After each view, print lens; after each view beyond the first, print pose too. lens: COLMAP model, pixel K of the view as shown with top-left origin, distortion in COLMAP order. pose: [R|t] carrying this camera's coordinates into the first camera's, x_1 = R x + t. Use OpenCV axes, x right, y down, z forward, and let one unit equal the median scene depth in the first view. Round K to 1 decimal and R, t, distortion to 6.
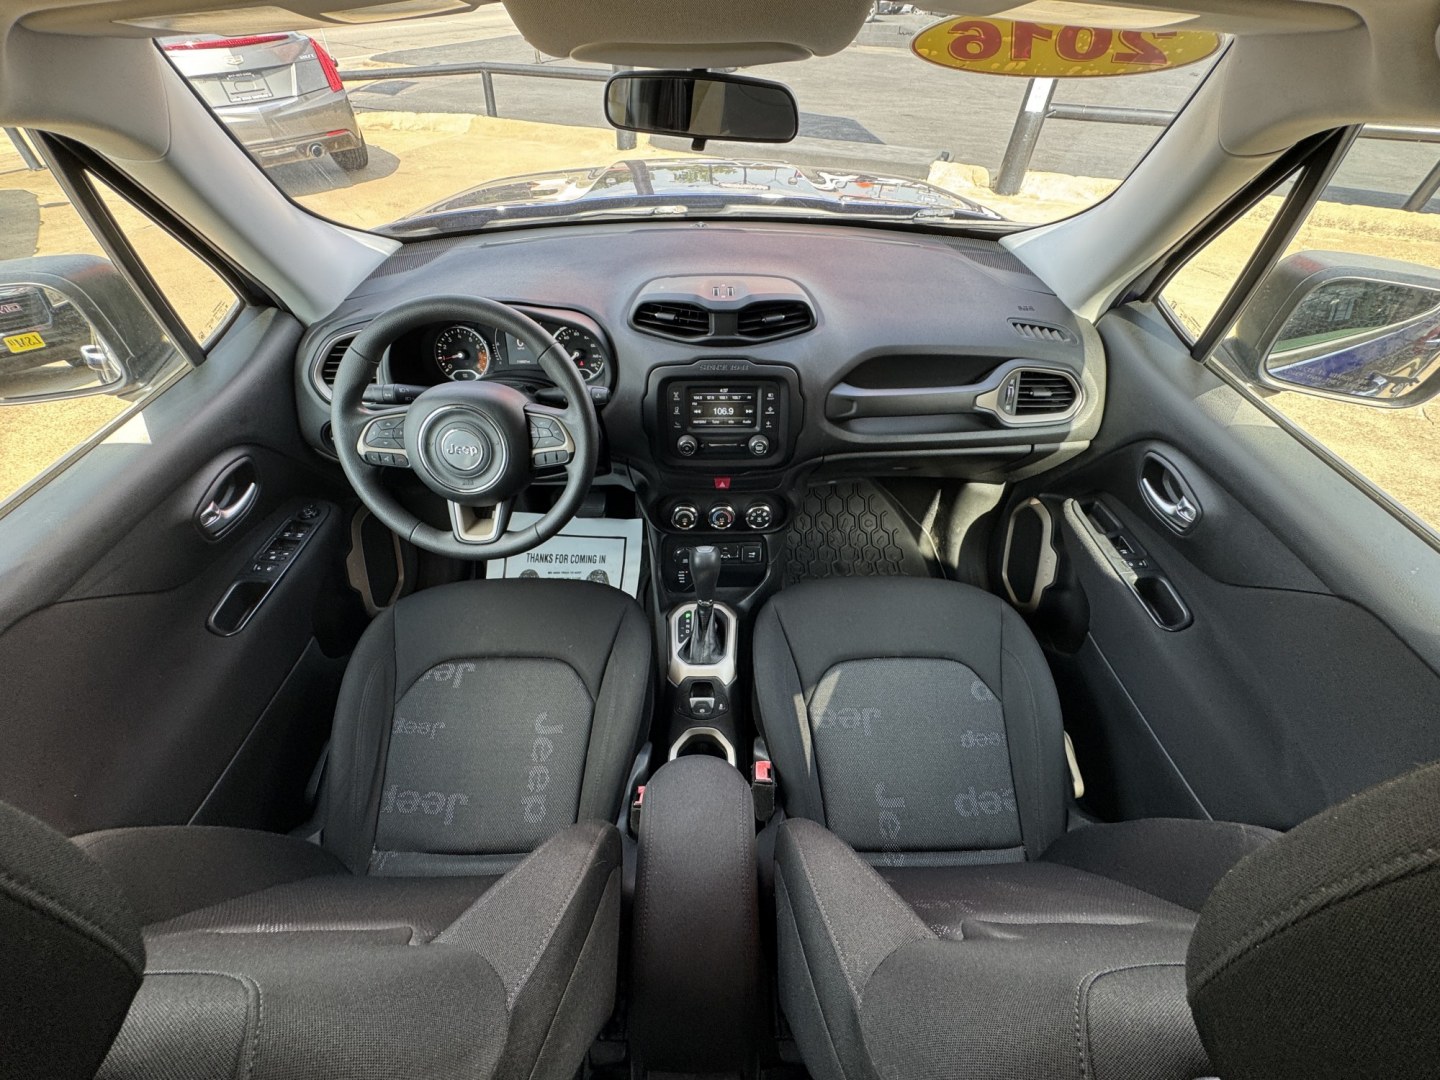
lens RADIAL K [[577.5, 0, 710.8], [0, 577.5, 542.3], [0, 0, 1]] dist [-0.009502, -0.000305]
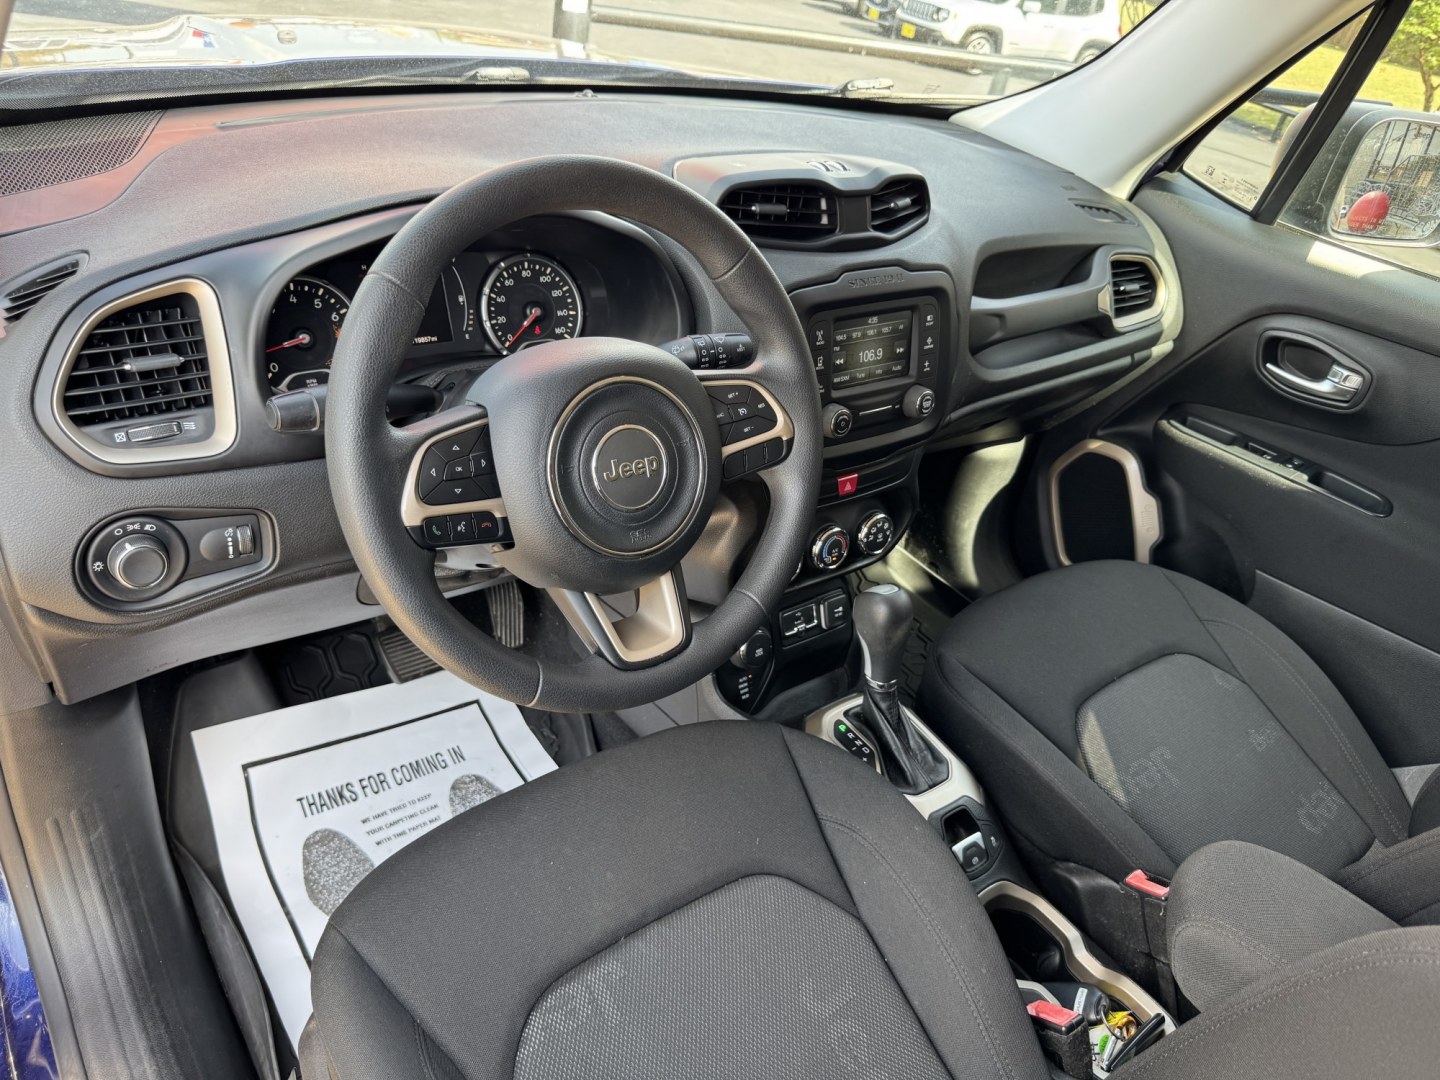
lens RADIAL K [[1000.4, 0, 725.2], [0, 1000.4, 552.4], [0, 0, 1]] dist [0.005819, -0.007597]
pose [[0.806132, -0.237809, 0.541846, -0.712914], [0.318742, 0.946002, -0.059021, -0.017128], [-0.498552, 0.220288, 0.838403, 0.237650]]
